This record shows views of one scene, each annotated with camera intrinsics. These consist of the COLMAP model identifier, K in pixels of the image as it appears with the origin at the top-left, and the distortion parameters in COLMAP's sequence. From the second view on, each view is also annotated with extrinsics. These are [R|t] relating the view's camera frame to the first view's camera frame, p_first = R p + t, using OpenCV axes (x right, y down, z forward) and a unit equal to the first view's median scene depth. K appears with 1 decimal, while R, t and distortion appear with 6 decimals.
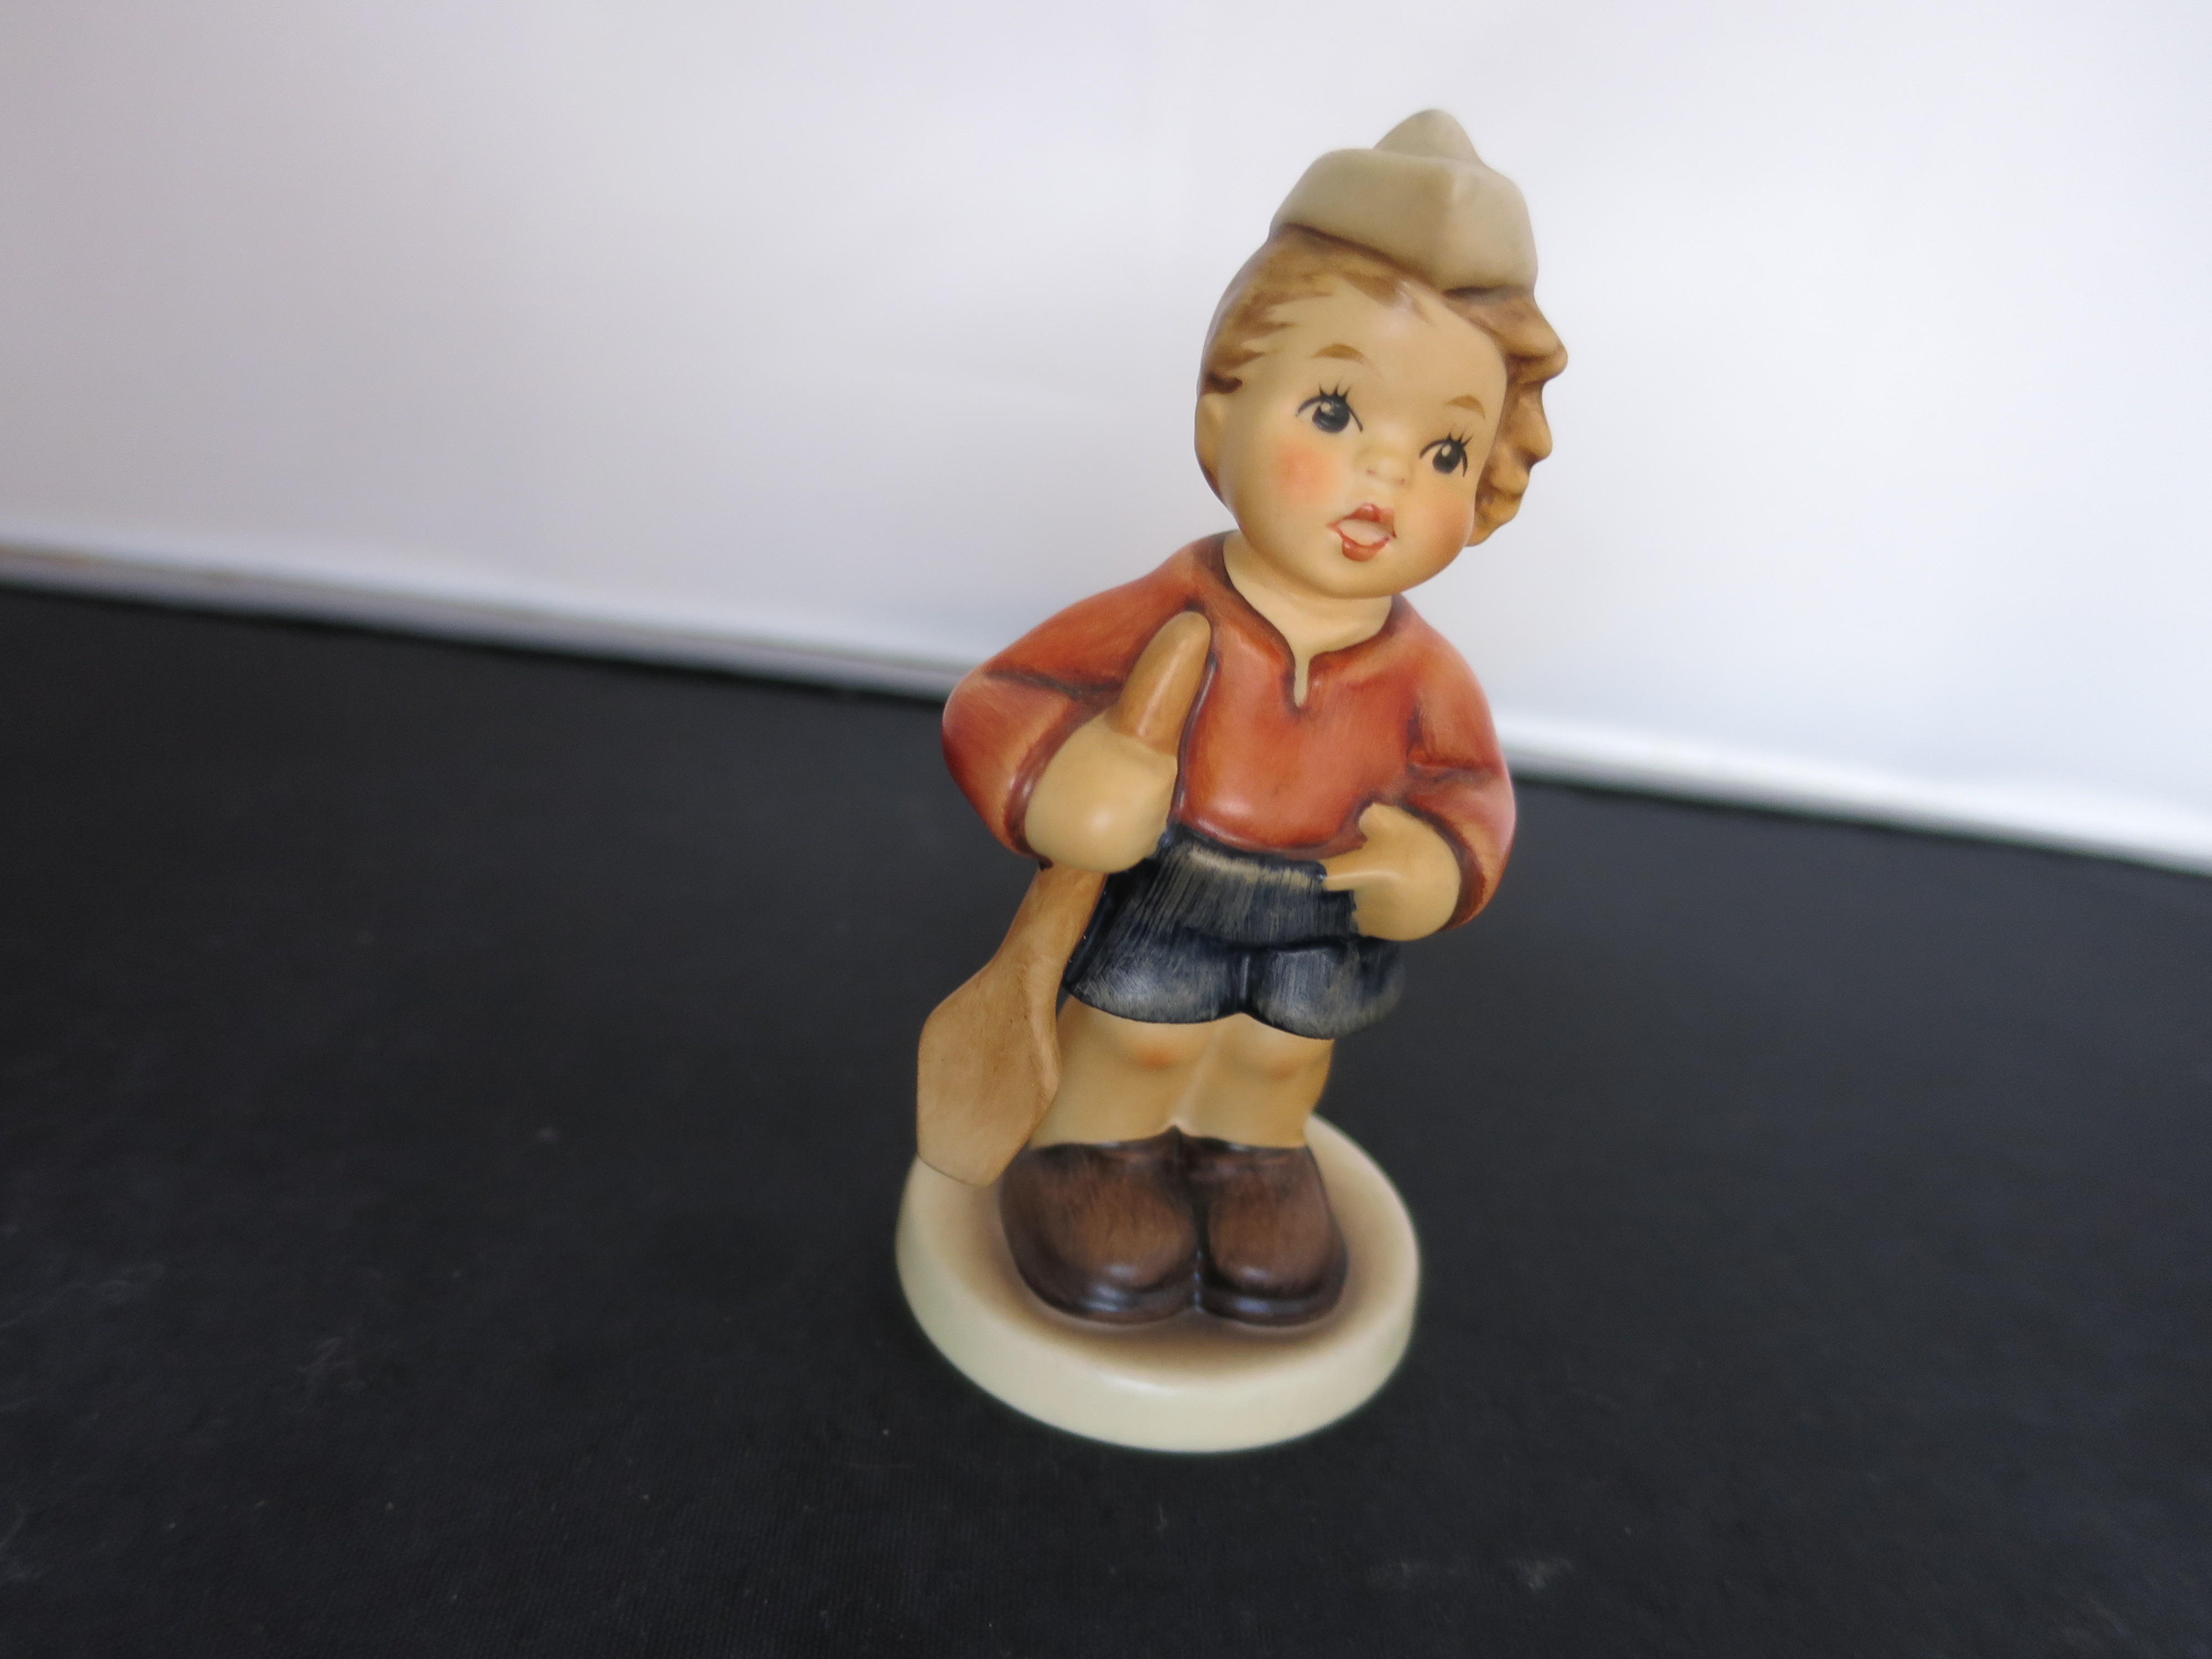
lens RADIAL K [[1535.6, 0, 1102.2], [0, 1535.6, 818.4], [0, 0, 1]] dist [-0.047617, 0.011328]
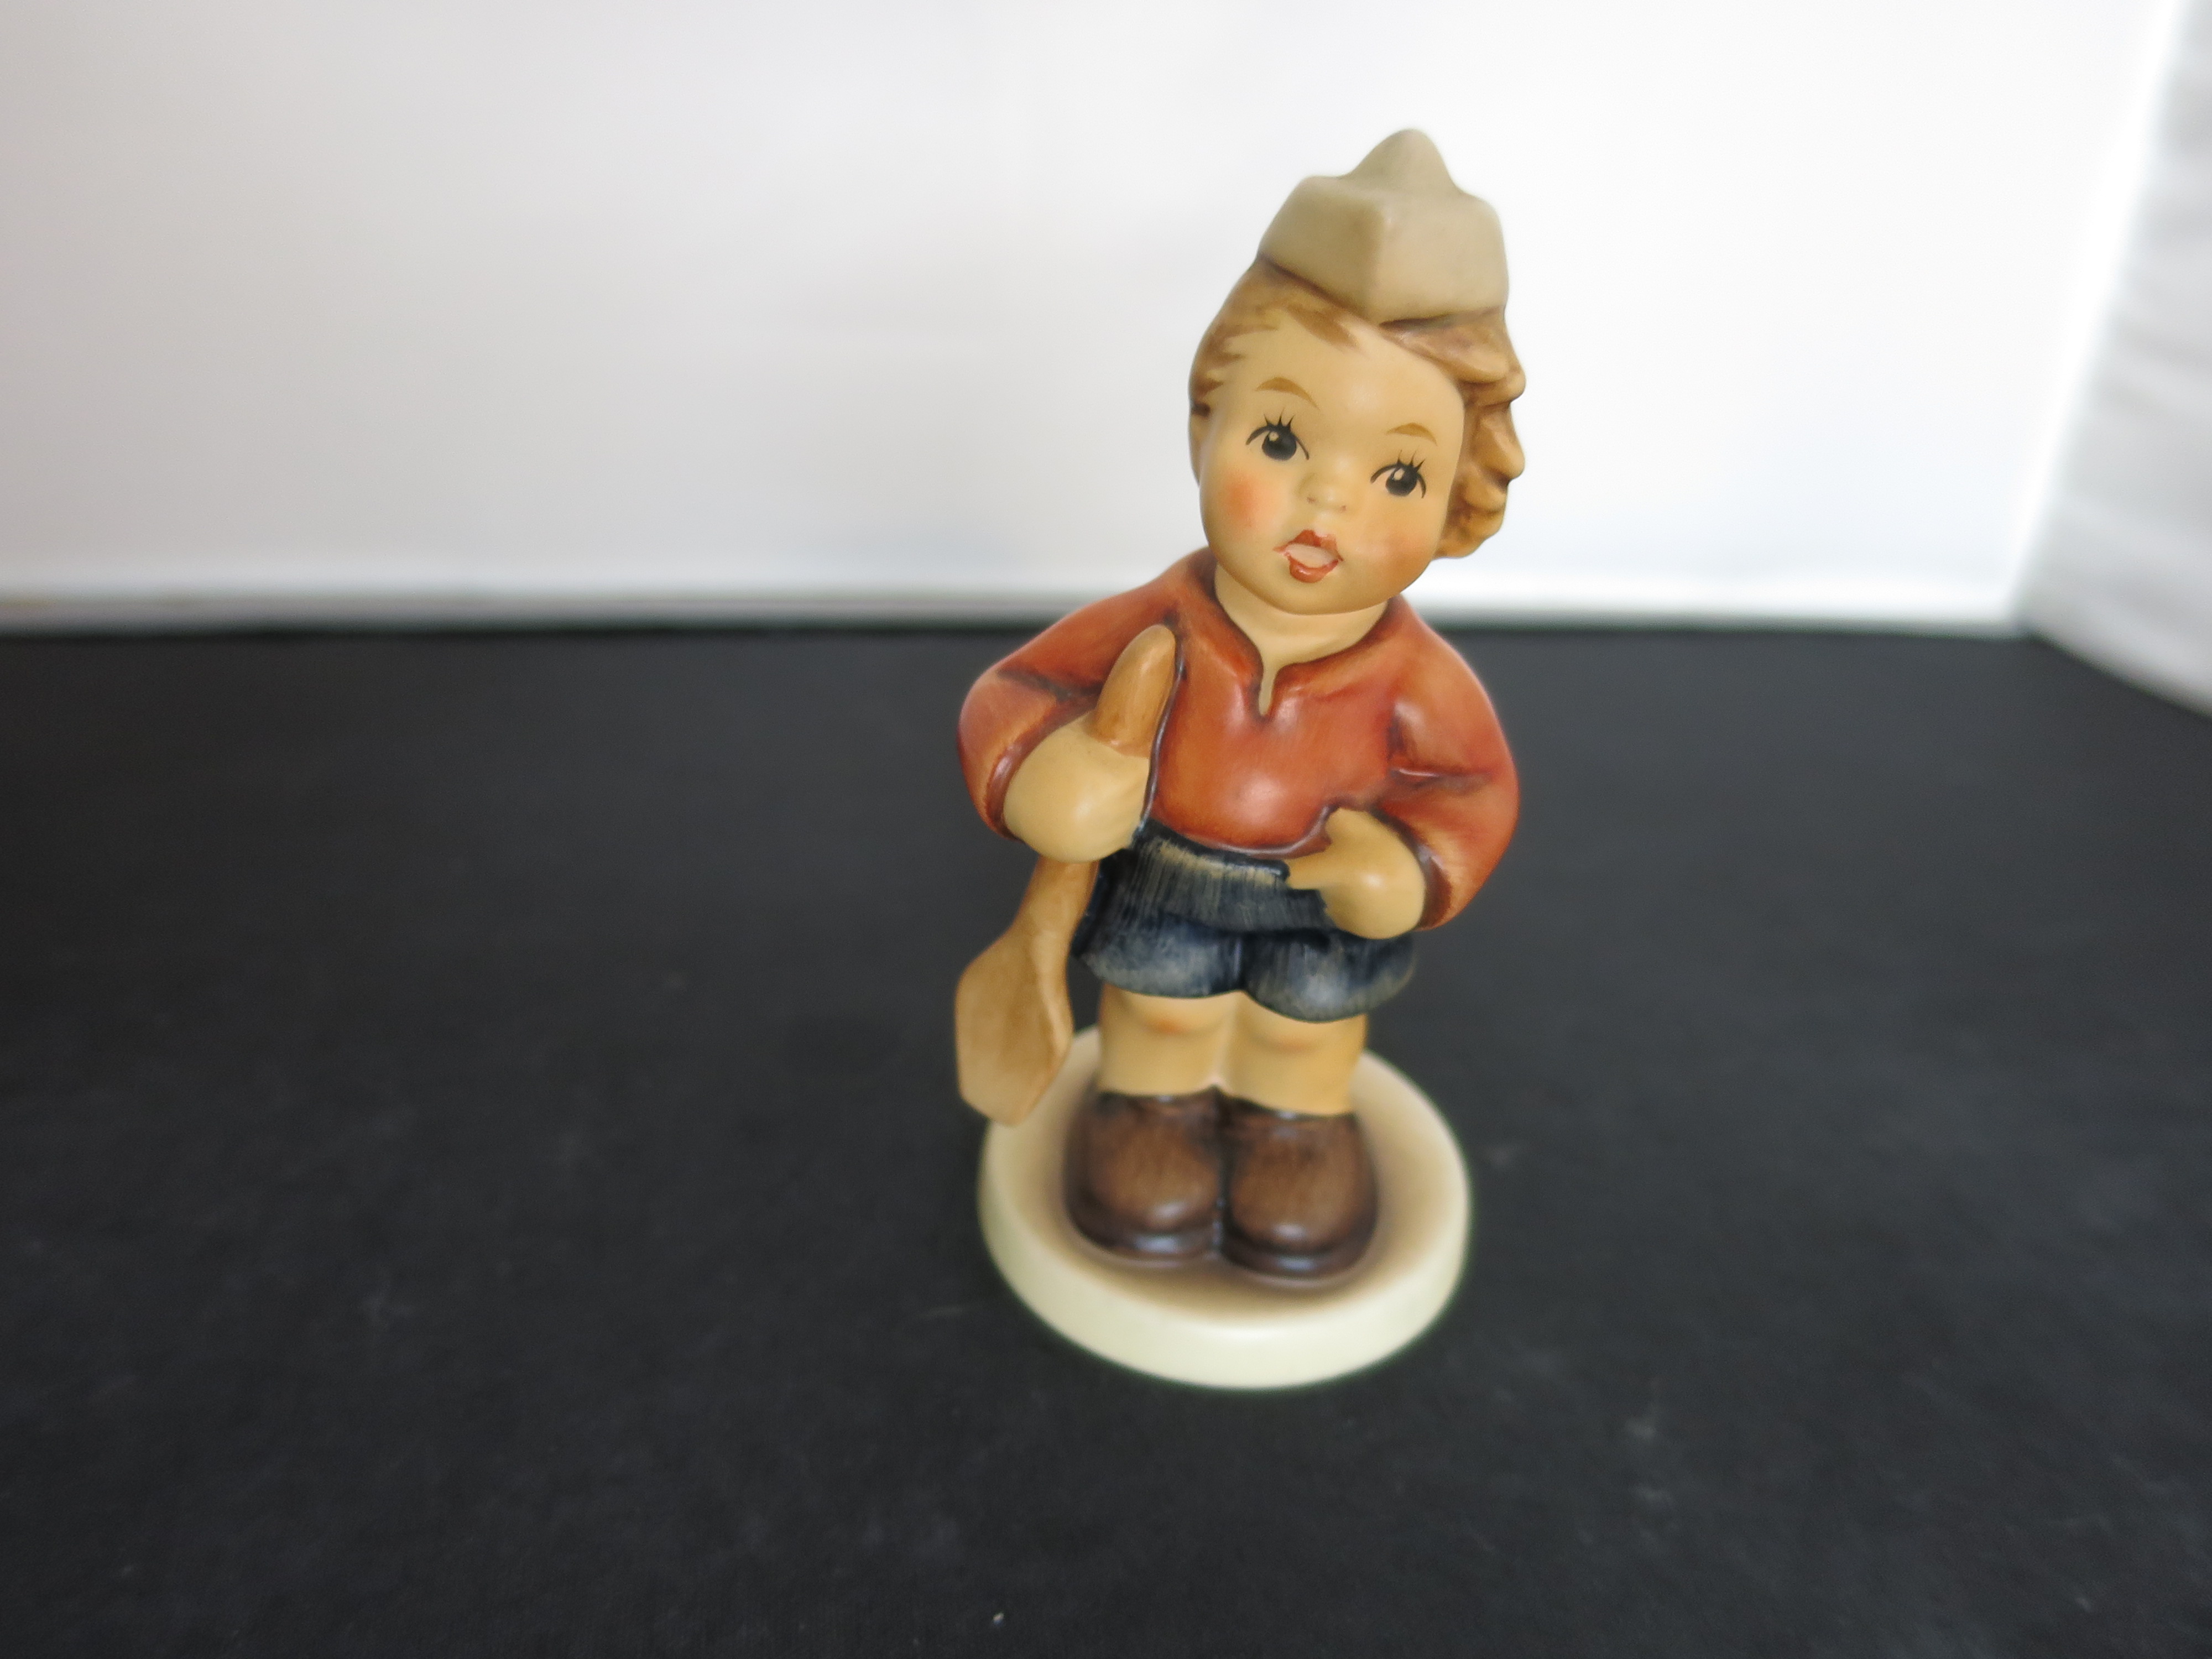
lens RADIAL K [[1535.6, 0, 1118.2], [0, 1535.6, 829.0], [0, 0, 1]] dist [-0.047617, 0.011328]
pose [[0.970680, 0.051916, -0.234701, 0.274268], [-0.034739, 0.996446, 0.076742, -0.070313], [0.237850, -0.066339, 0.969034, -0.052372]]
